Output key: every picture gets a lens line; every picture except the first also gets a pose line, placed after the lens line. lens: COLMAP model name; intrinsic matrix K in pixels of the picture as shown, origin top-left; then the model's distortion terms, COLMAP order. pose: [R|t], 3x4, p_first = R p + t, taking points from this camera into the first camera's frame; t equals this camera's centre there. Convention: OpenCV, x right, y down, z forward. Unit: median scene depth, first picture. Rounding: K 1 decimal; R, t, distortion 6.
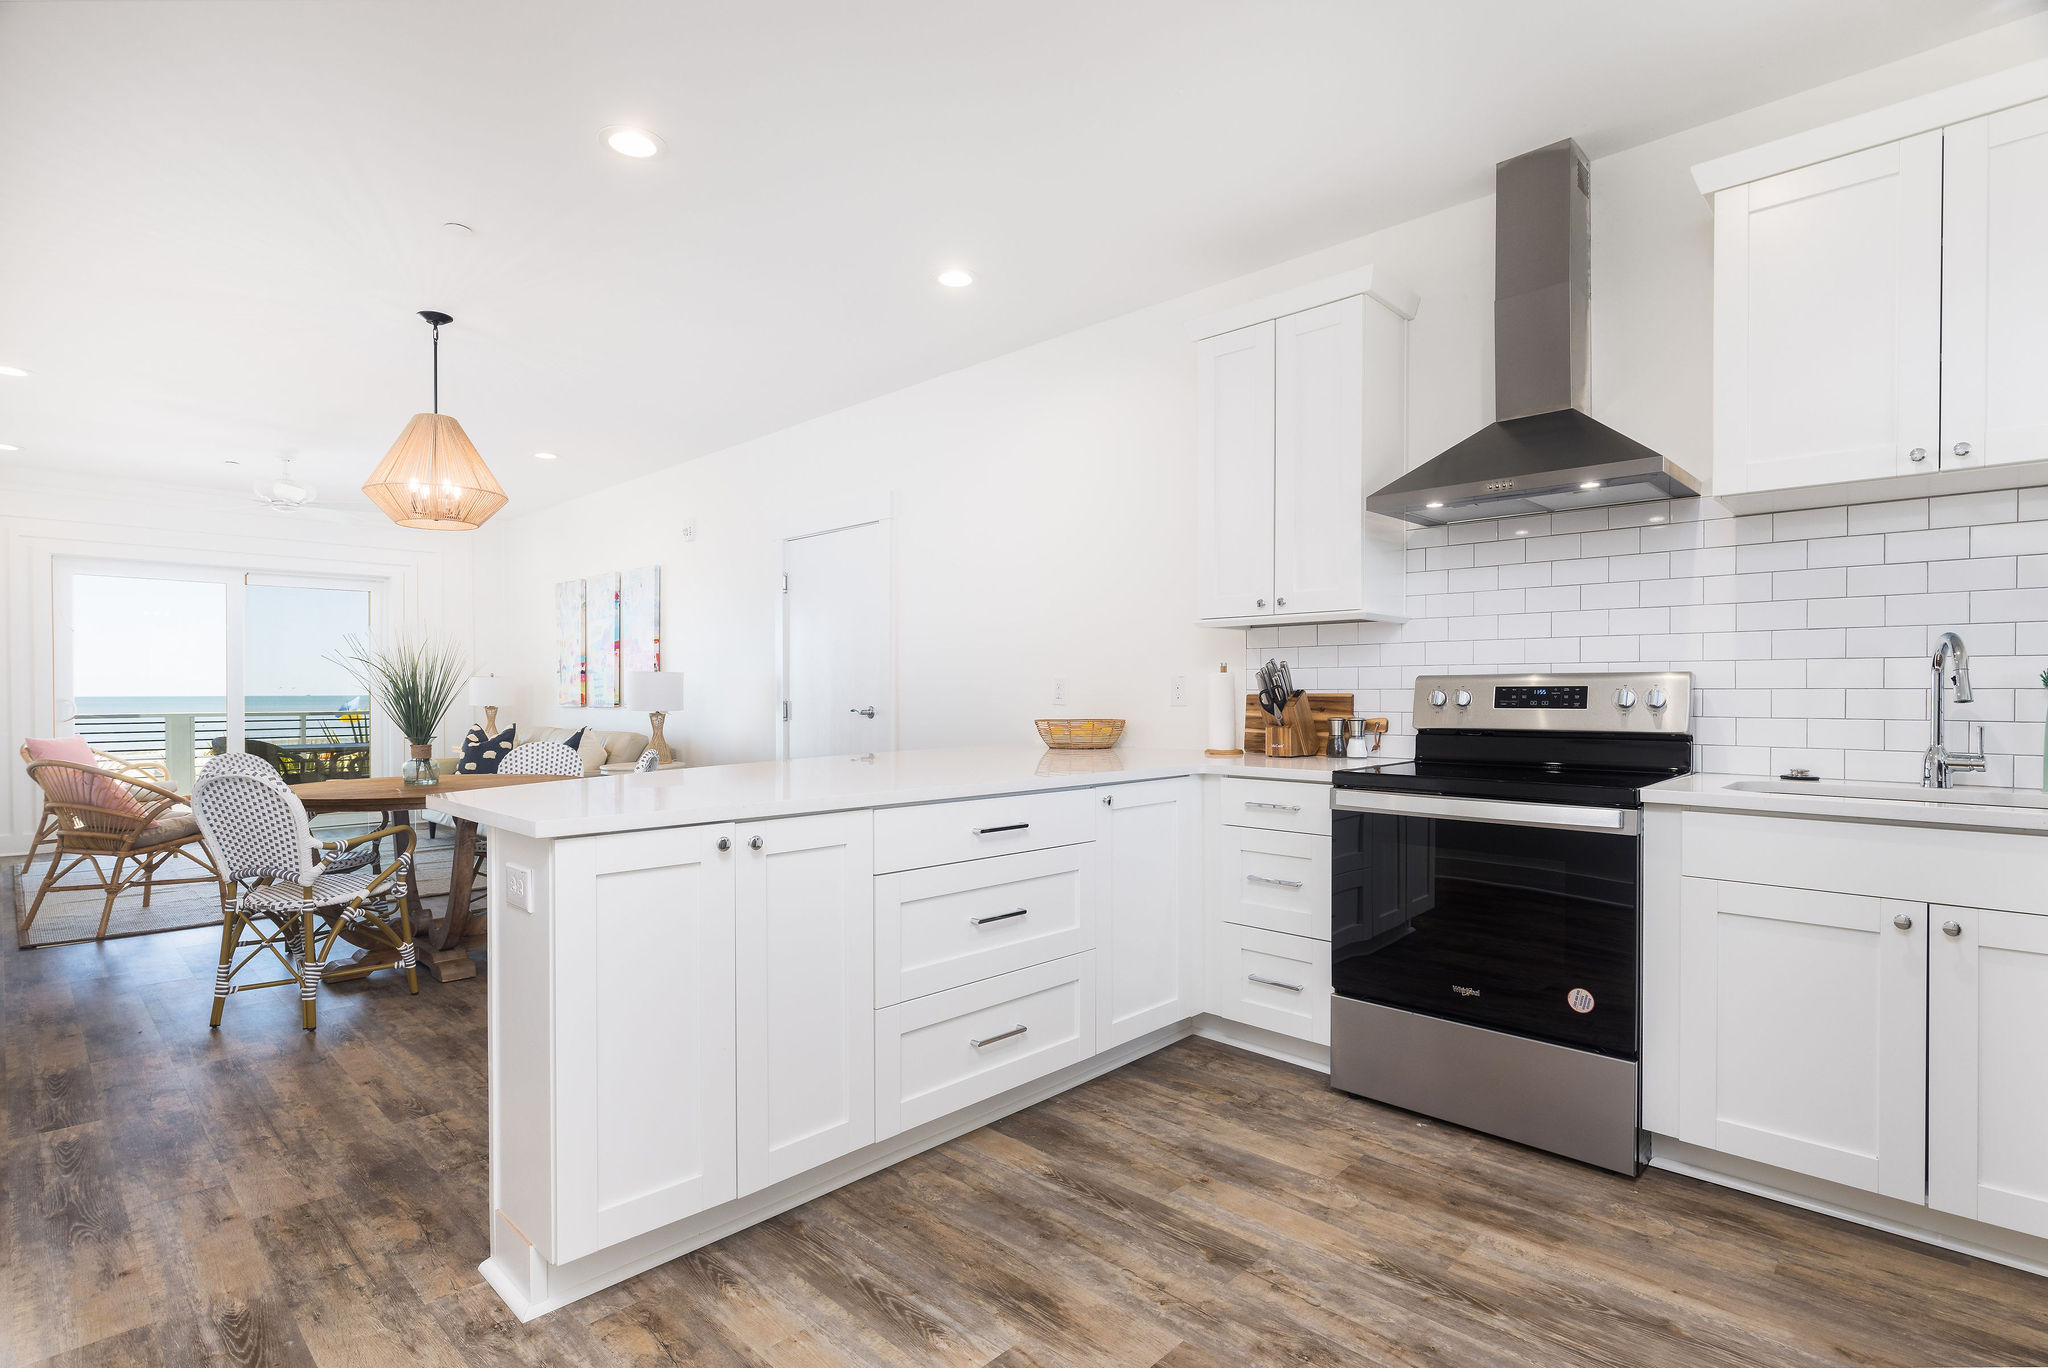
lens RADIAL K [[981.2, 0, 1020.0], [0, 981.2, 691.7], [0, 0, 1]] dist [-0.000016, -0.000094]
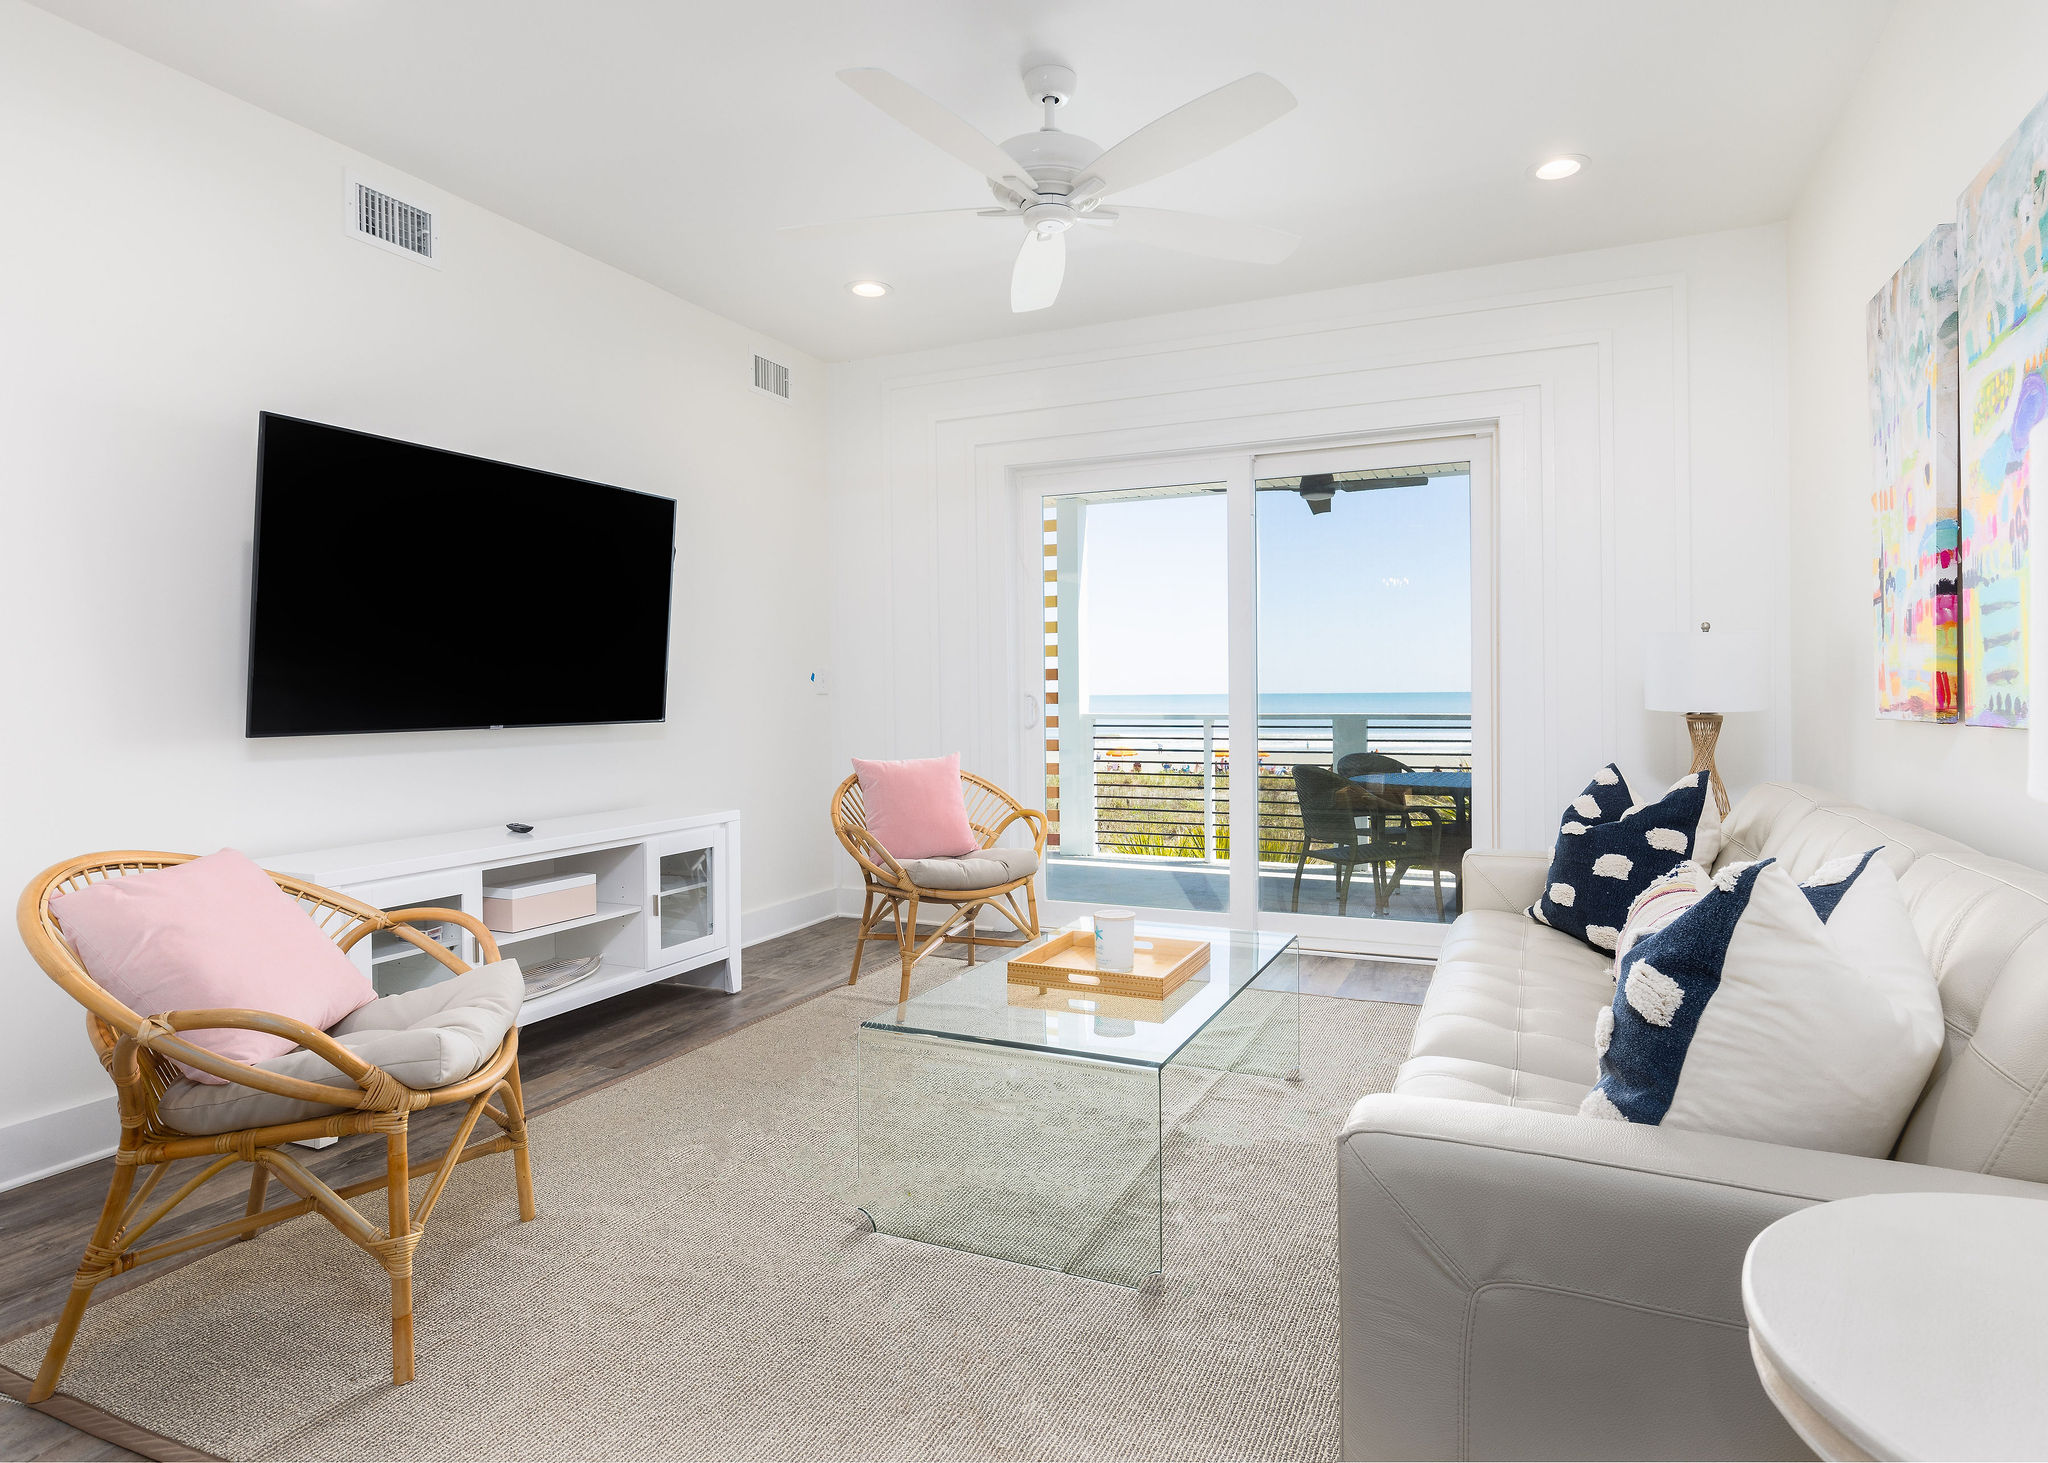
lens RADIAL K [[1104.7, 0, 1085.2], [0, 1104.7, 709.5], [0, 0, 1]] dist [-0.002604, -0.000568]
pose [[0.372650, 0.012349, -0.927890, -0.263749], [0.007960, 0.999832, 0.016504, 0.005195], [0.927938, -0.013536, 0.372489, 0.689788]]
